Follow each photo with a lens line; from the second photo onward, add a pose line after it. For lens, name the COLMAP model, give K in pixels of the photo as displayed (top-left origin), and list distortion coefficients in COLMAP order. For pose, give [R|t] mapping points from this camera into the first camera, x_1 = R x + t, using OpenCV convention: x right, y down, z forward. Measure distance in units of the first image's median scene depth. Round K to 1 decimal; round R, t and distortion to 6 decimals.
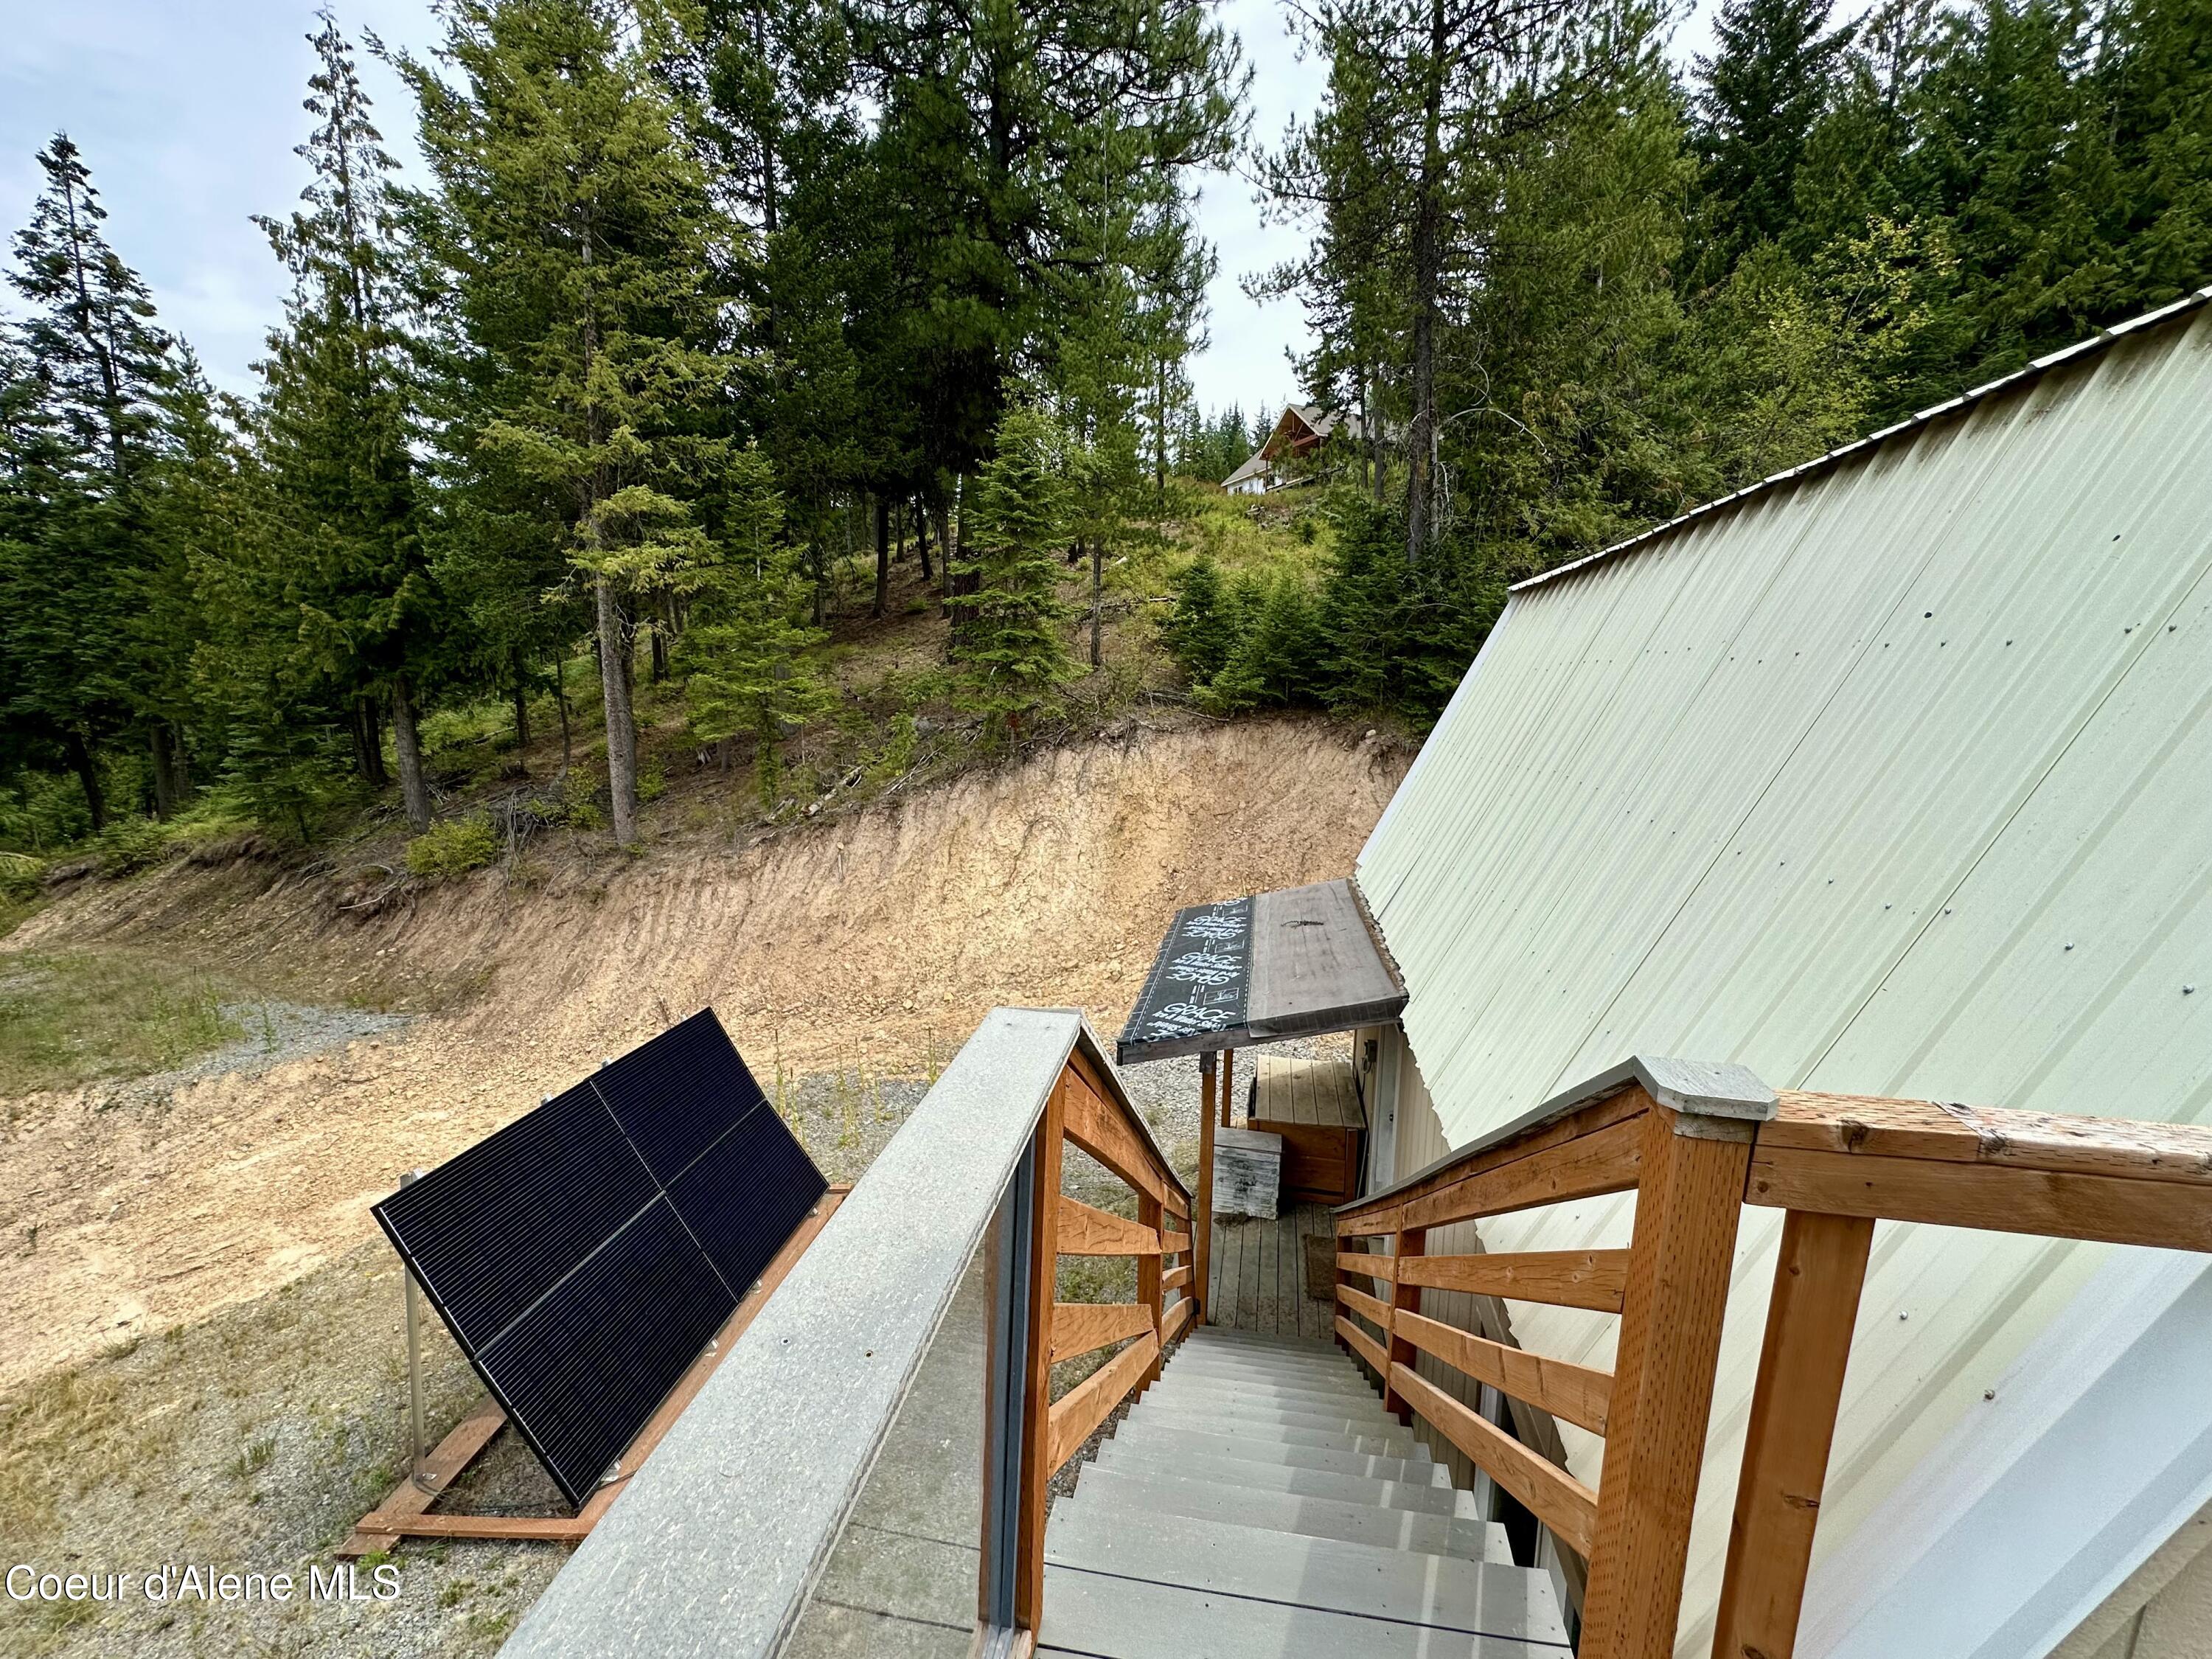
lens RADIAL K [[877.7, 0, 1105.9], [0, 877.7, 832.5], [0, 0, 1]] dist [-0.004994, 0.000667]
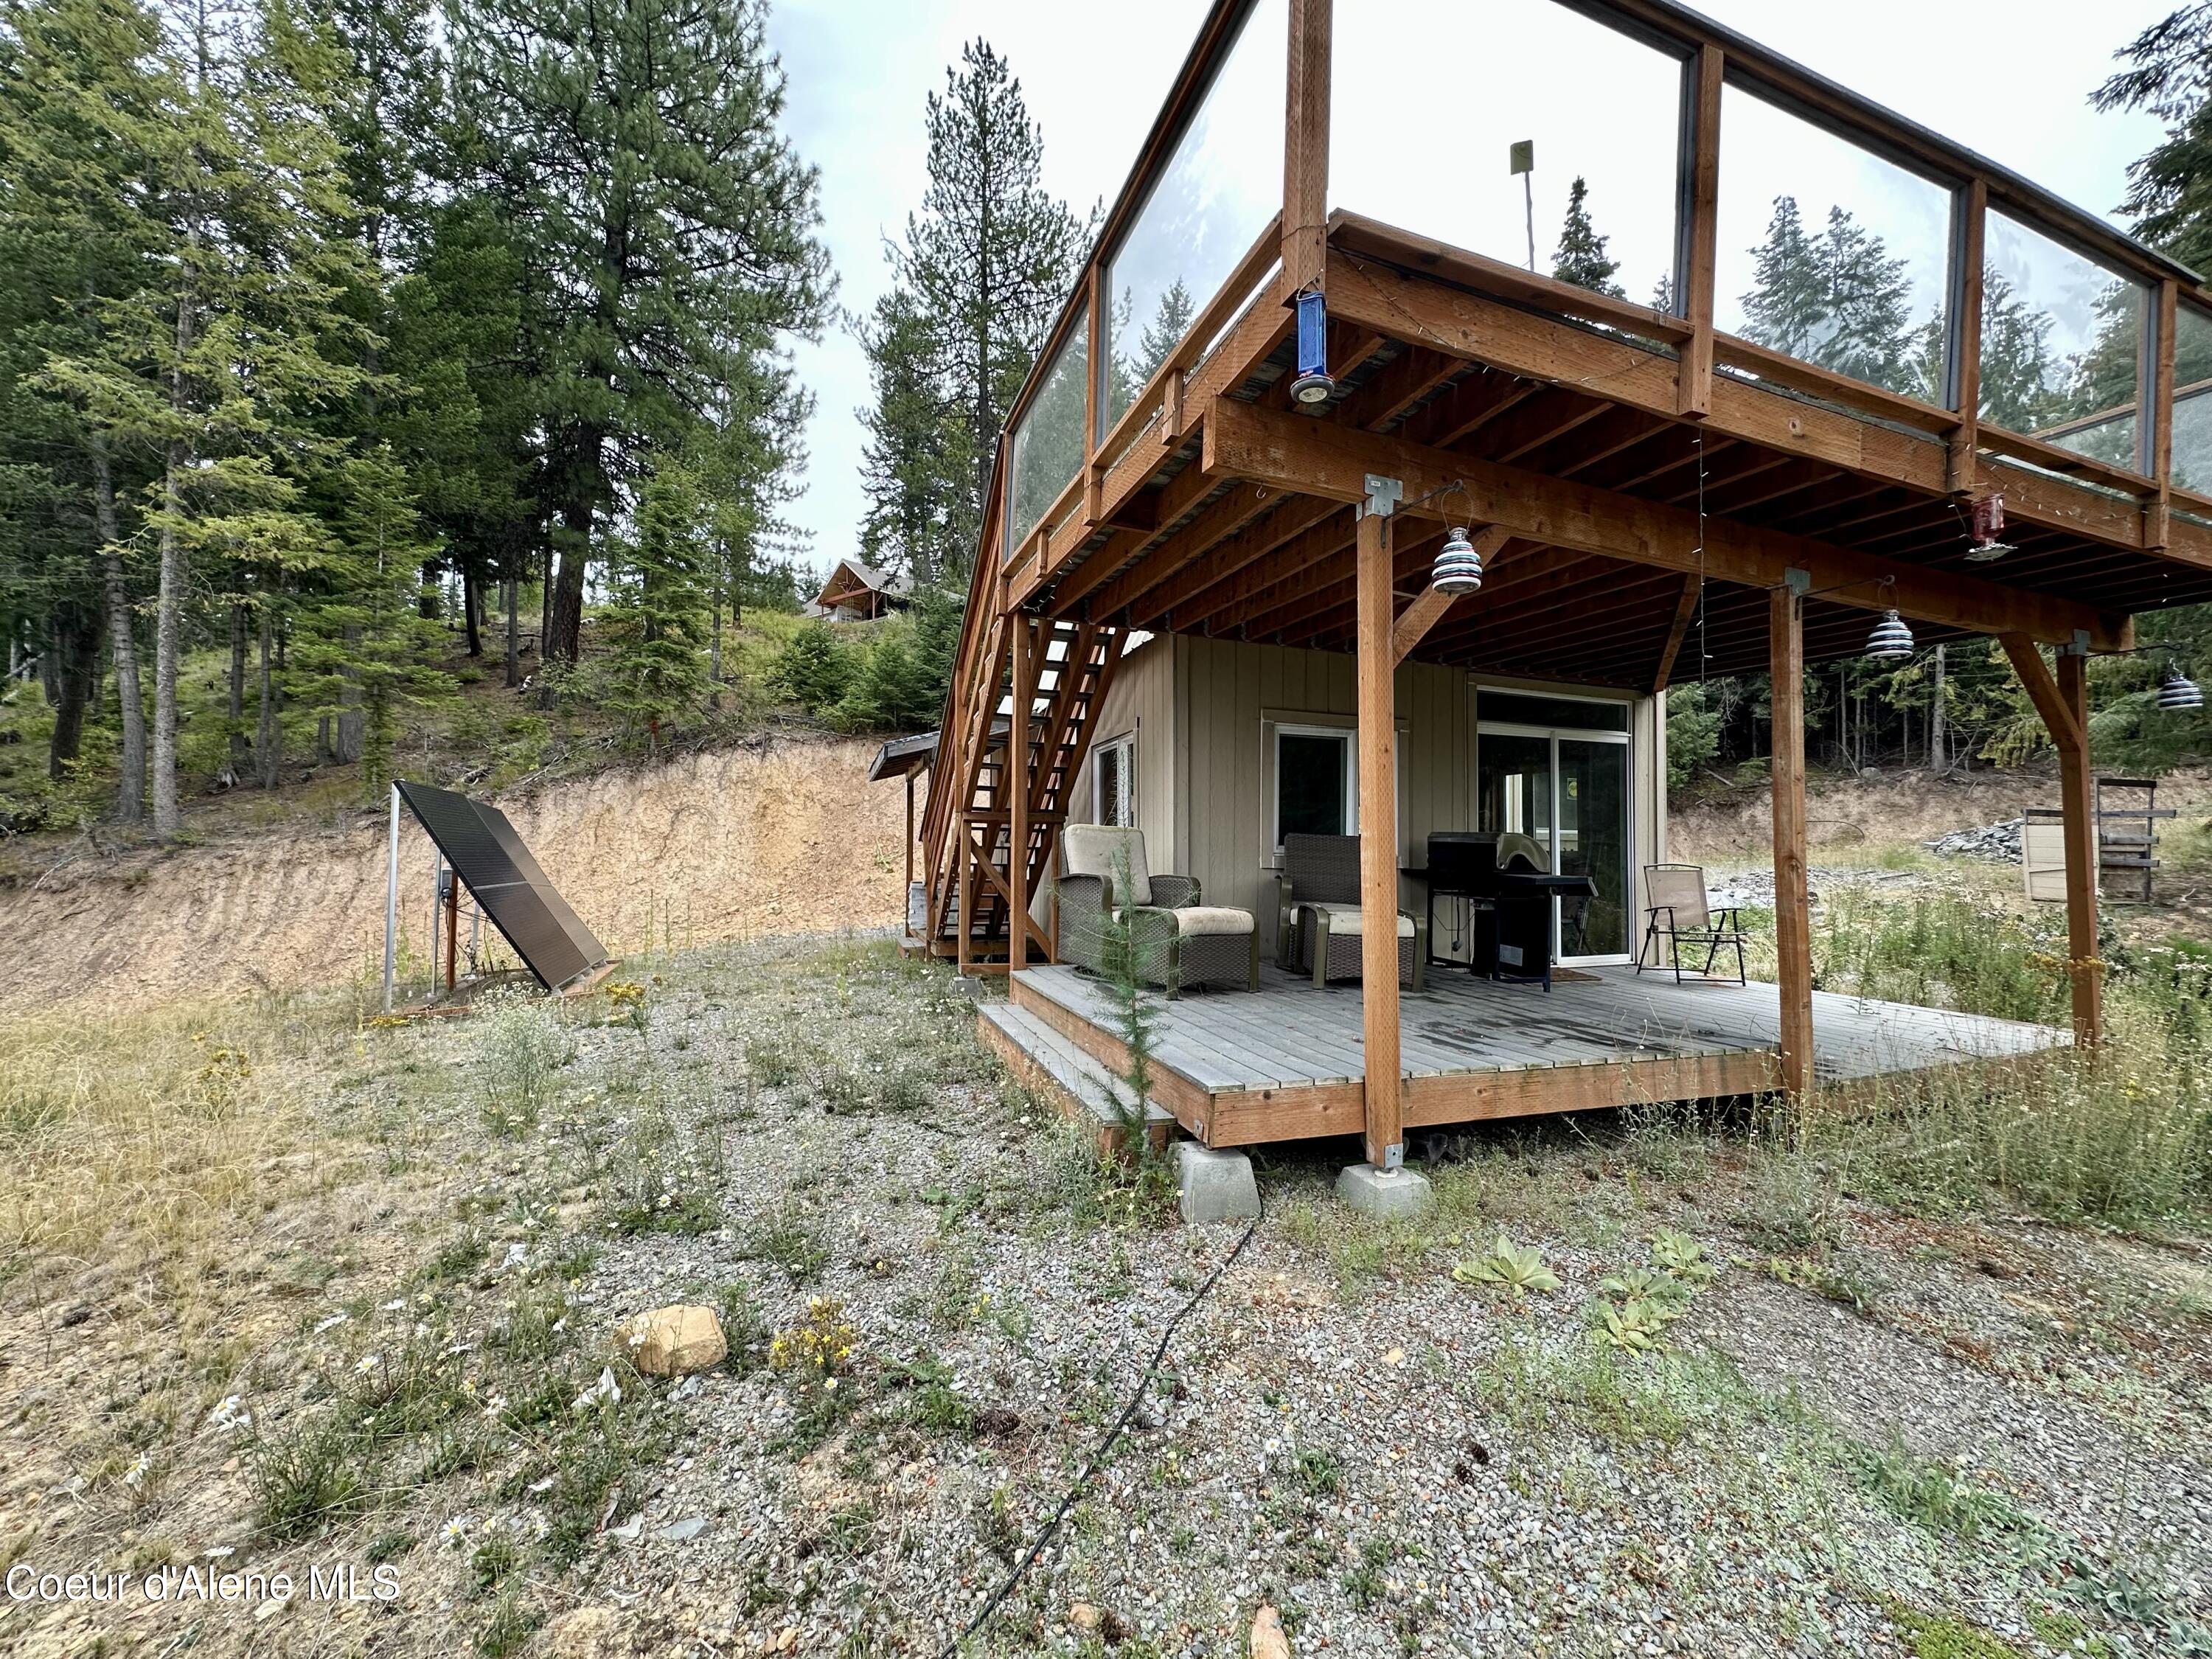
lens RADIAL K [[877.7, 0, 1098.1], [0, 877.7, 828.9], [0, 0, 1]] dist [-0.004994, 0.000667]
pose [[0.880179, 0.004888, 0.474617, -0.133486], [0.081129, 0.983682, -0.160584, 0.218285], [-0.467657, 0.179848, 0.865420, -0.198662]]
